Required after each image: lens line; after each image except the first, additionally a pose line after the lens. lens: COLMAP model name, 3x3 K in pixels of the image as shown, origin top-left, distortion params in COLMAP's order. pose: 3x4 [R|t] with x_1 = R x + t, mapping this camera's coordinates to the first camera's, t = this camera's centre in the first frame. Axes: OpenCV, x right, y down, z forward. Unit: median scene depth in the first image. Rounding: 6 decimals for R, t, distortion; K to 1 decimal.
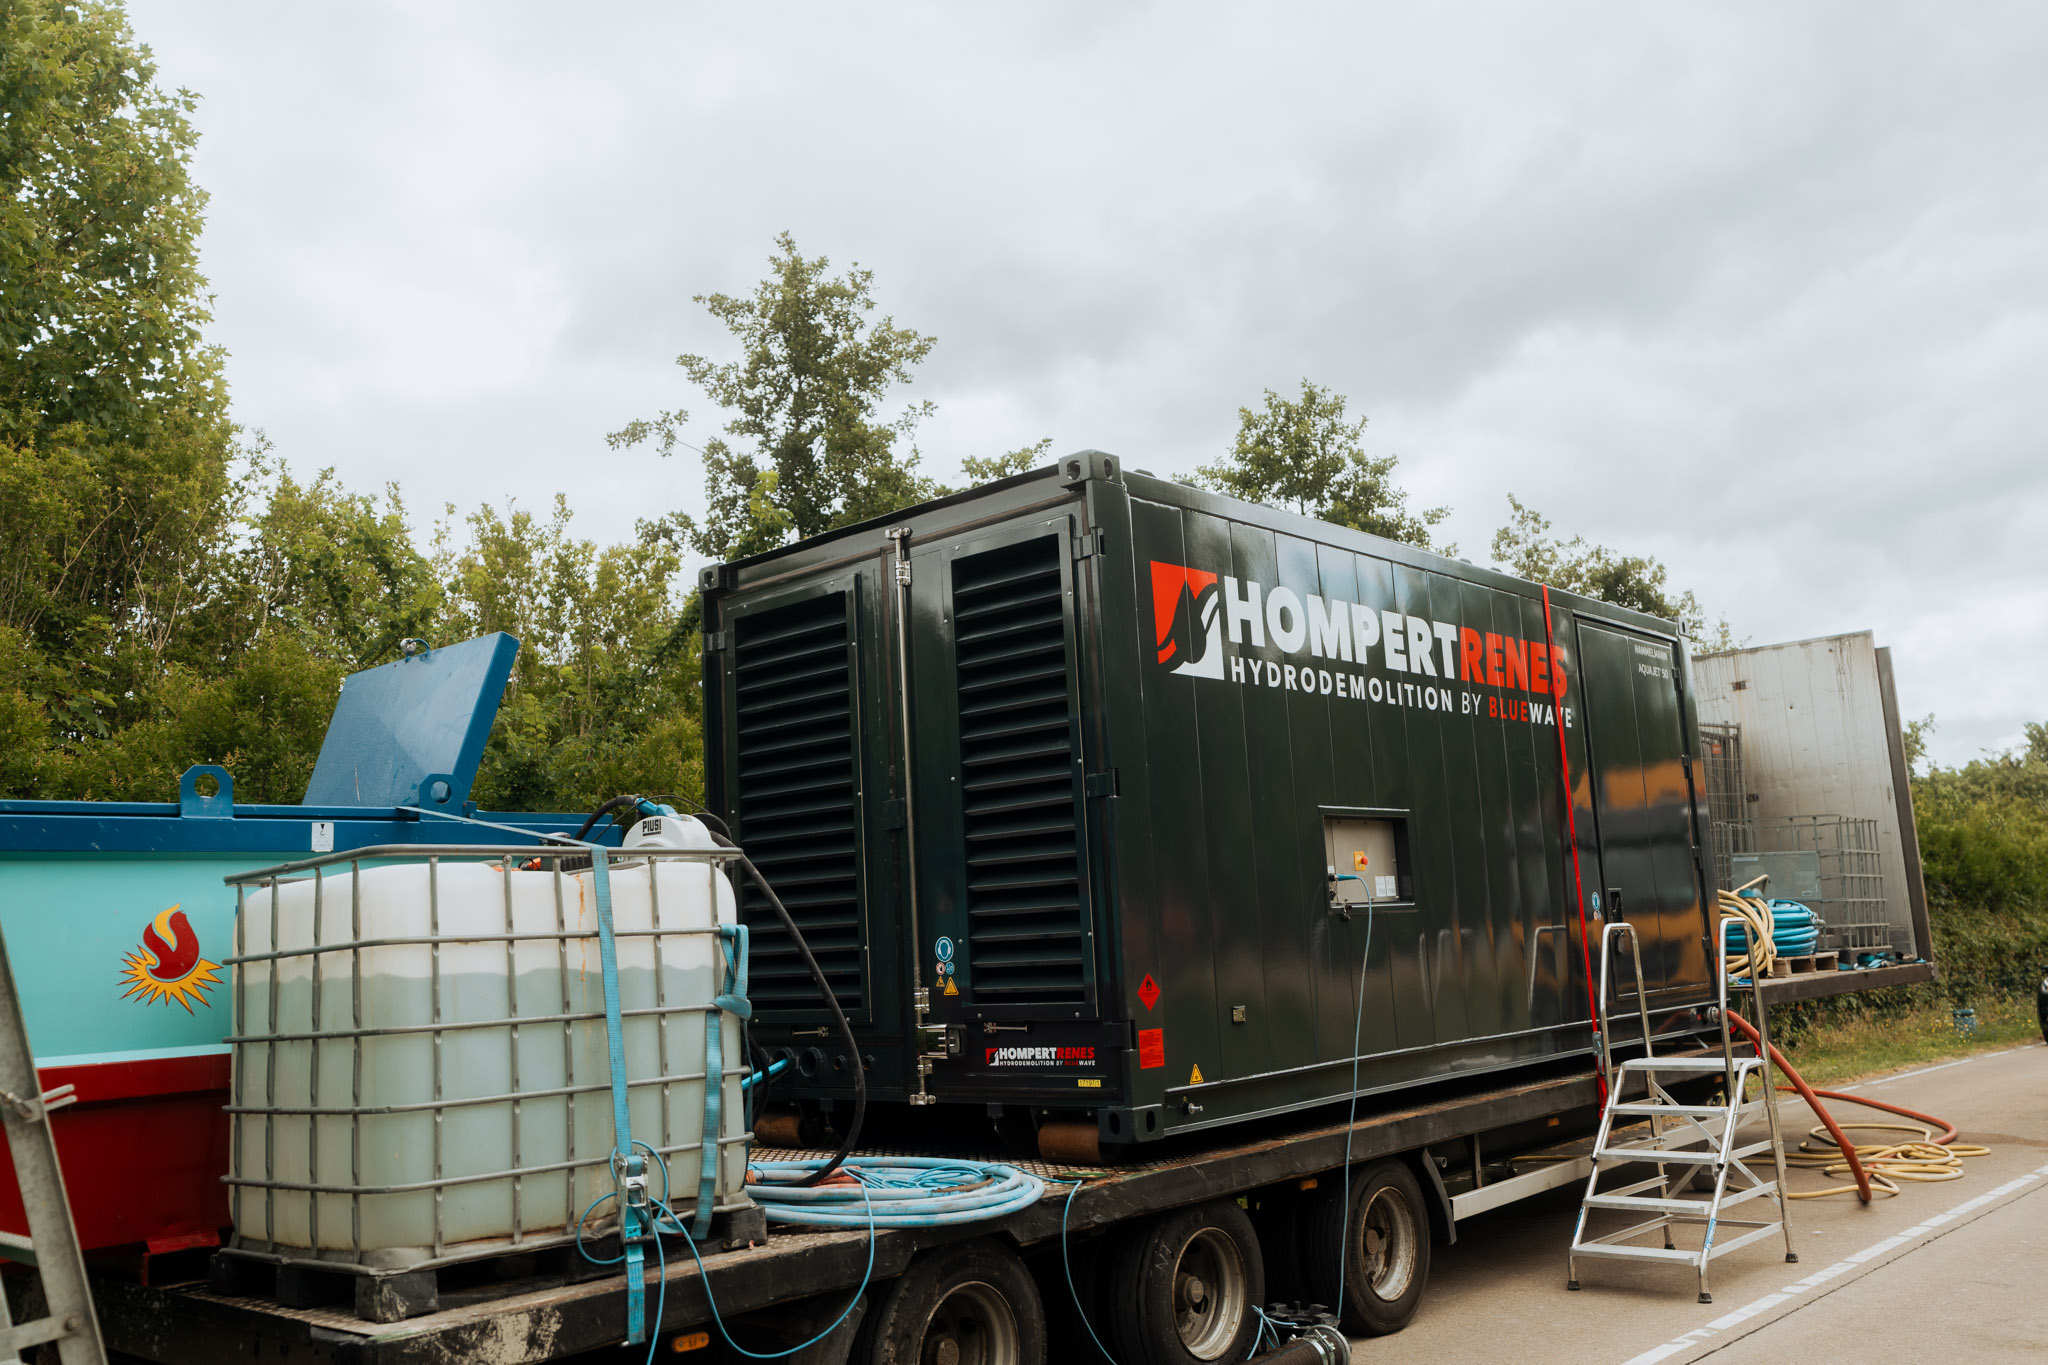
lens RADIAL K [[1699.5, 0, 1016.2], [0, 1699.5, 678.6], [0, 0, 1]] dist [-0.005912, -0.001760]
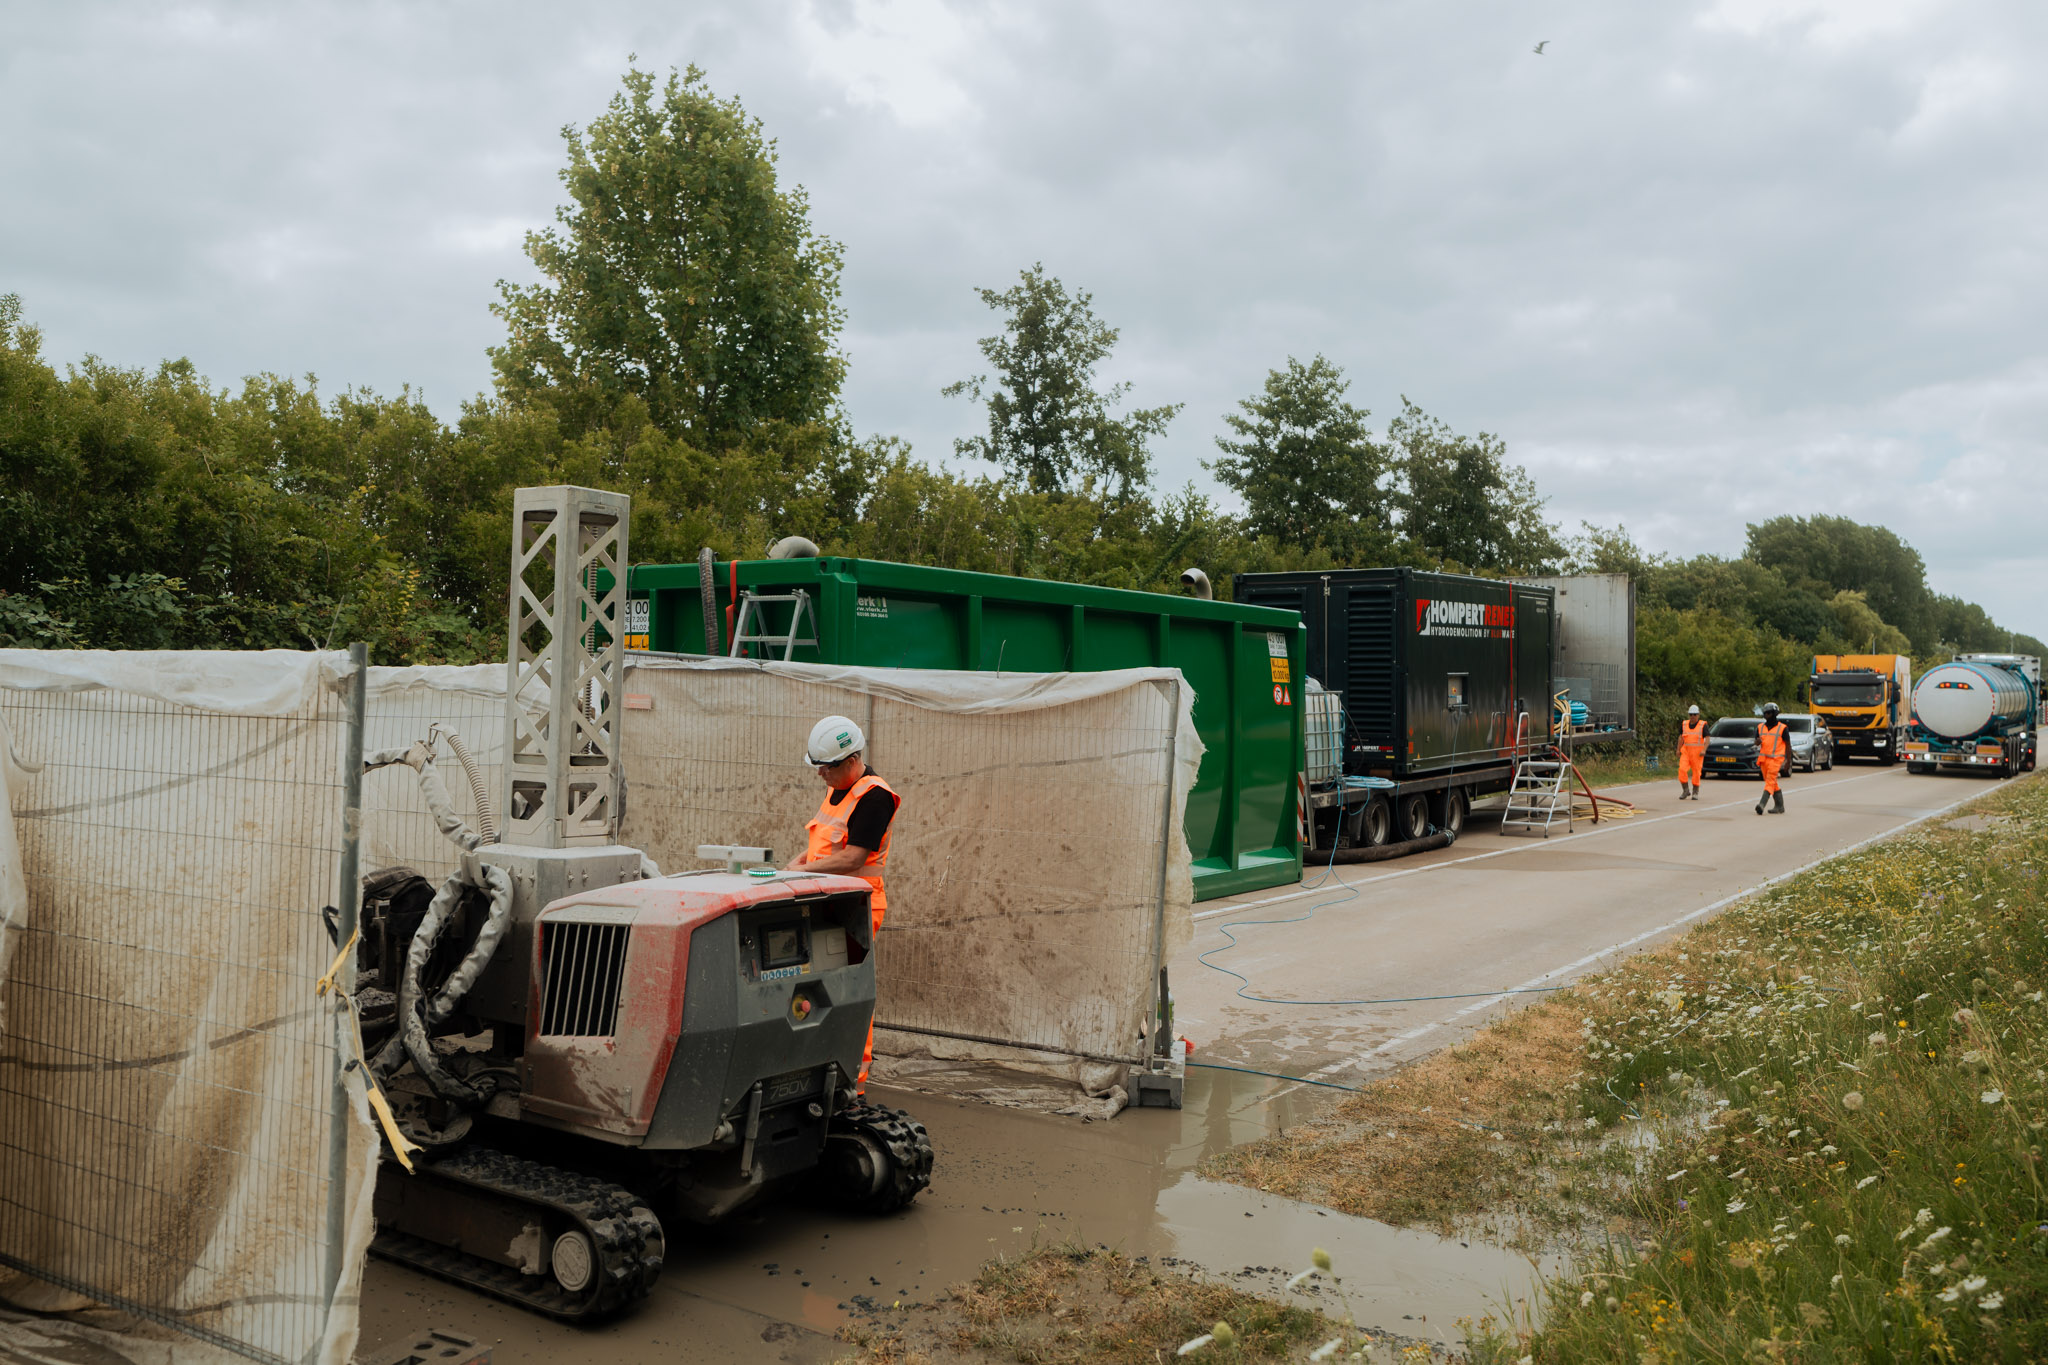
lens RADIAL K [[1613.5, 0, 1028.2], [0, 1613.5, 690.4], [0, 0, 1]] dist [0.003197, 0.002326]
pose [[0.990973, 0.051028, 0.123970, -0.461550], [-0.071084, 0.984032, 0.163180, -0.156837], [-0.113663, -0.170519, 0.978777, -0.875700]]
